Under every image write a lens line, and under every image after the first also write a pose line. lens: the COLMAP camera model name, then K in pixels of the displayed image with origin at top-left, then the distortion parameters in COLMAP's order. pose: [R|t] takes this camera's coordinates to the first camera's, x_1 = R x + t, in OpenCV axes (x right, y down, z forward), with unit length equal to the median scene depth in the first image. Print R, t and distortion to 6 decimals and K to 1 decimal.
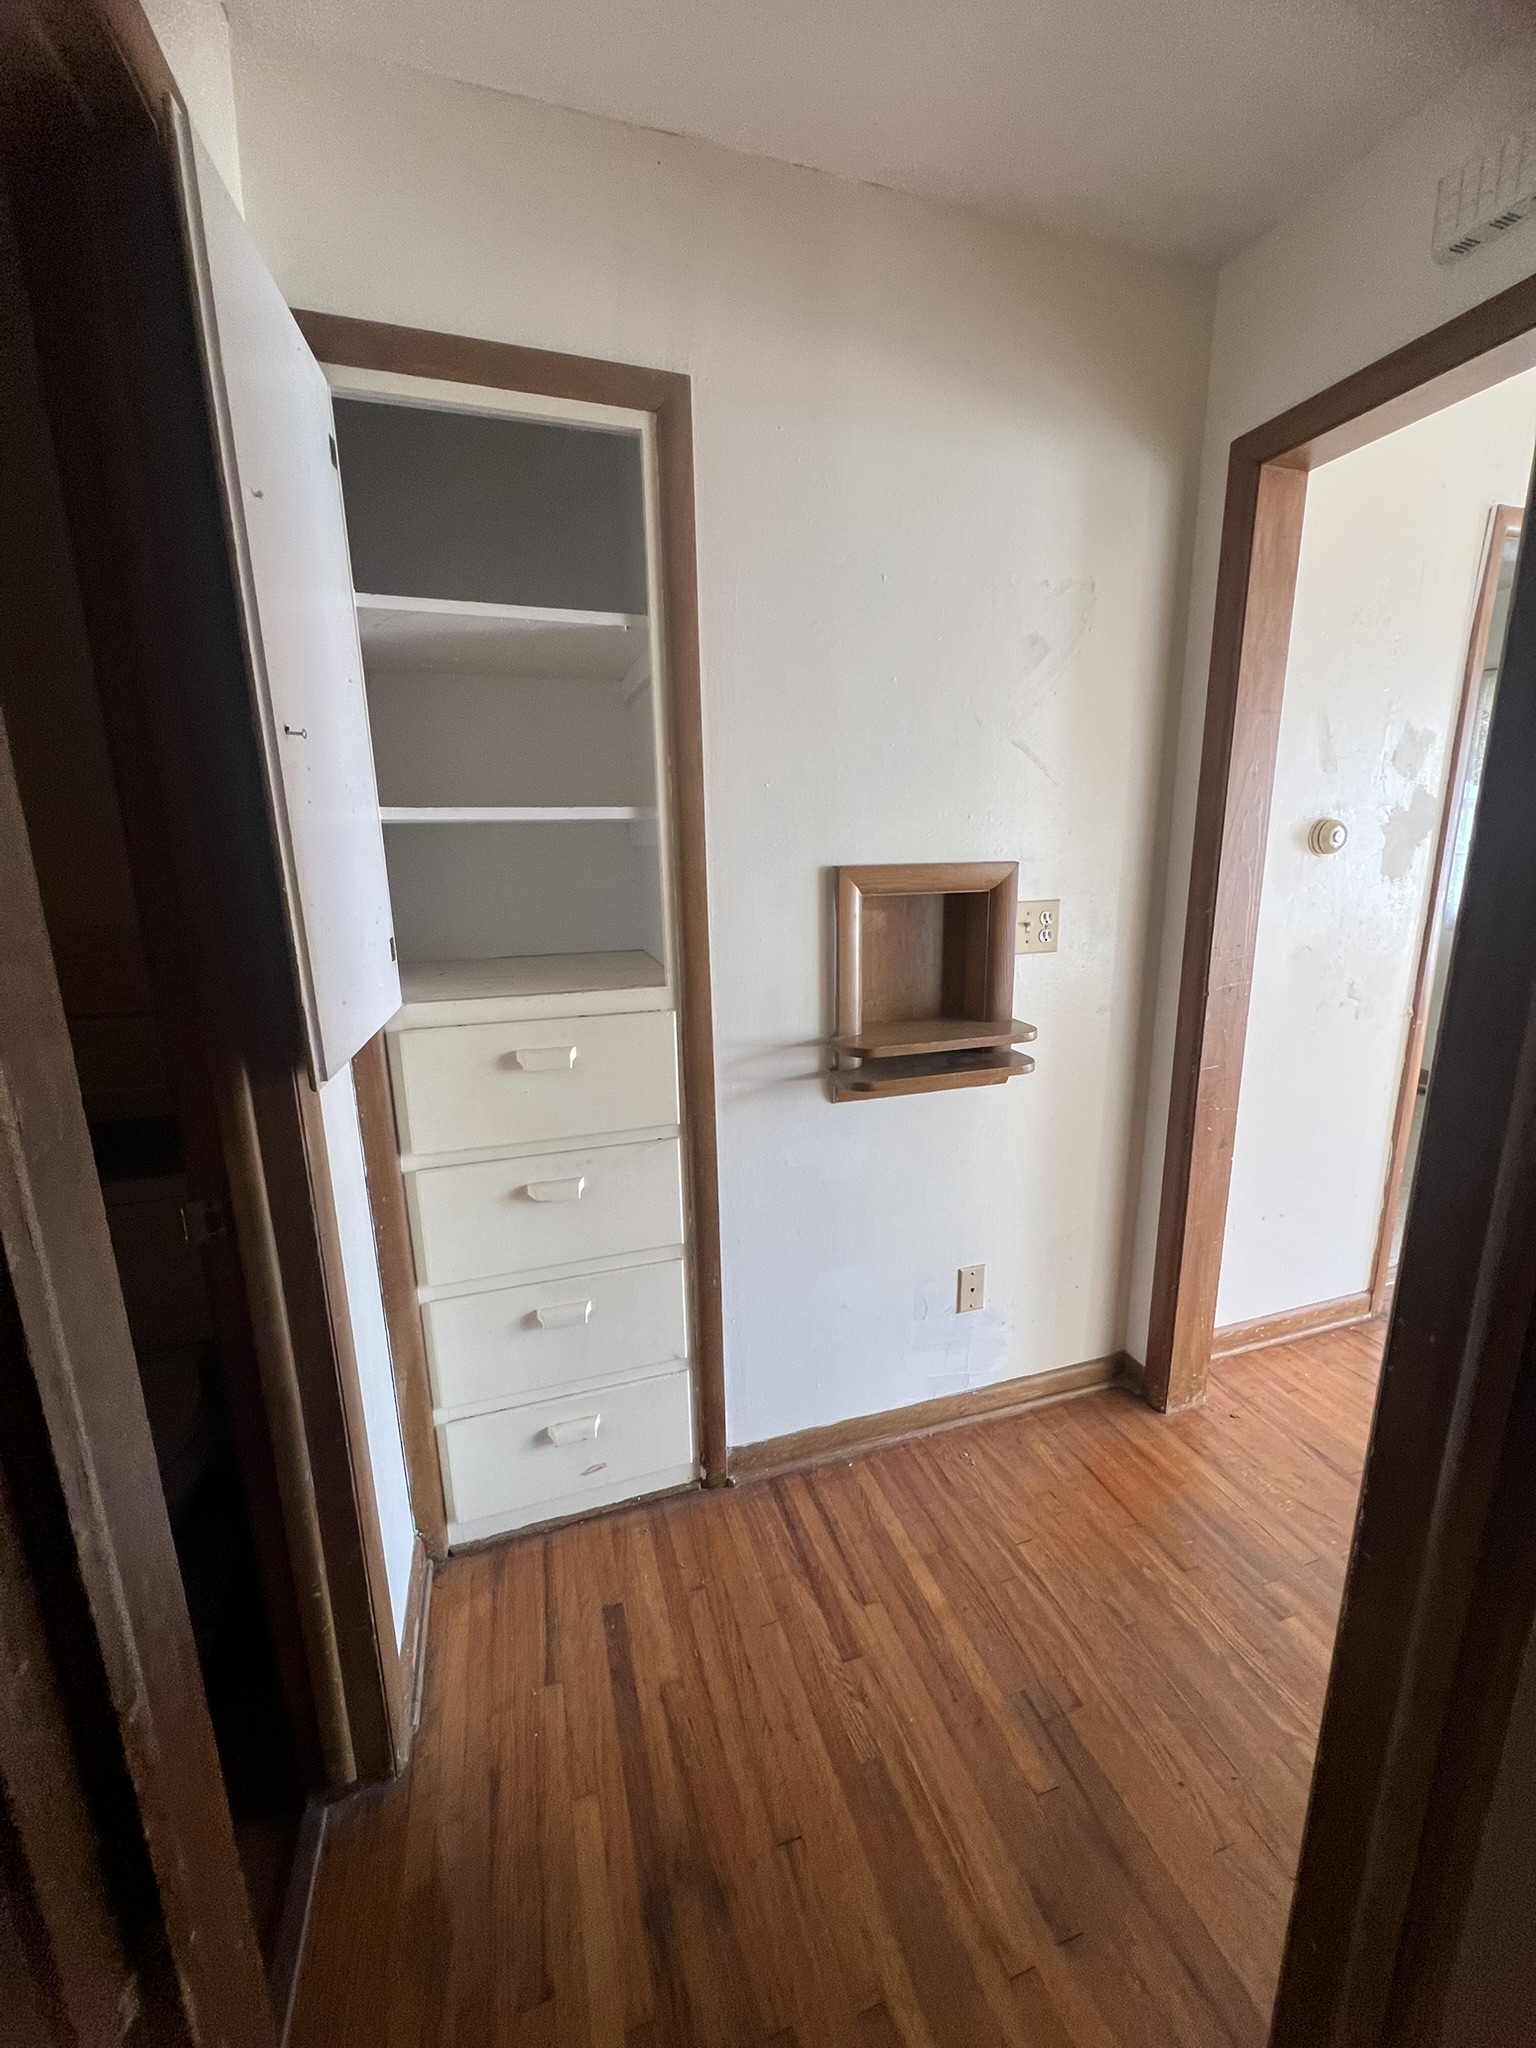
lens RADIAL K [[818.6, 0, 769.4], [0, 818.6, 1023.6], [0, 0, 1]] dist [0.017135, -0.000140]
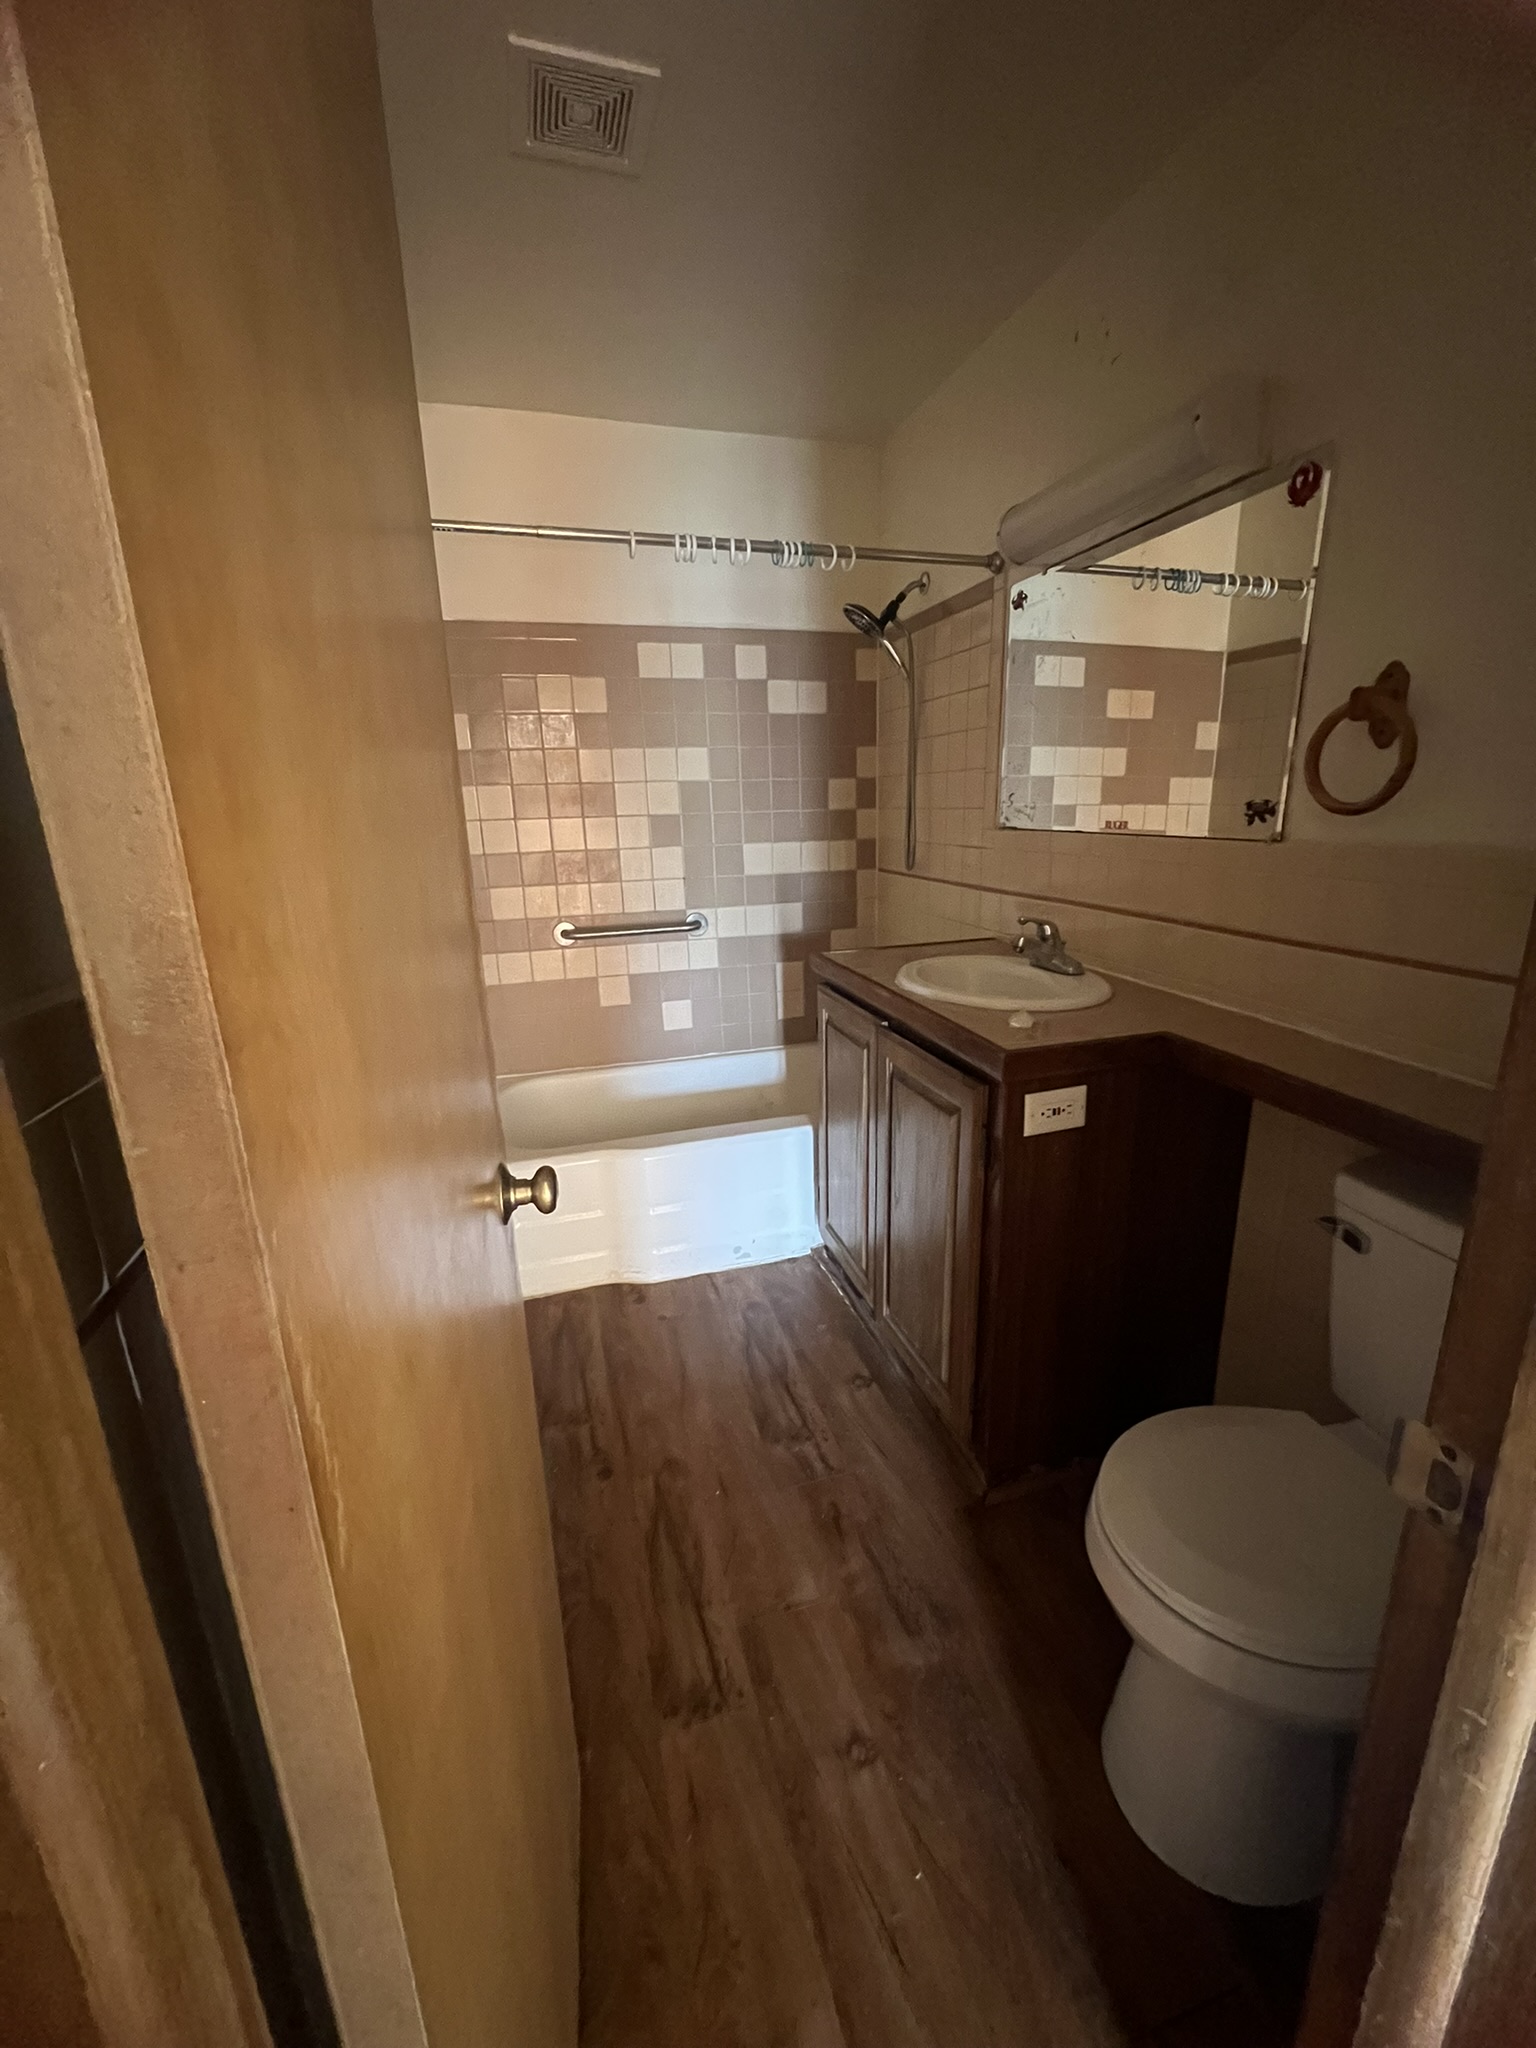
lens RADIAL K [[820.1, 0, 771.2], [0, 820.1, 1019.3], [0, 0, 1]] dist [0.001271, 0.000149]
pose [[-0.023292, 0.271518, -0.962152, -0.287520], [-0.195168, 0.942660, 0.270742, -0.063490], [0.980493, 0.194087, 0.031035, 0.558786]]
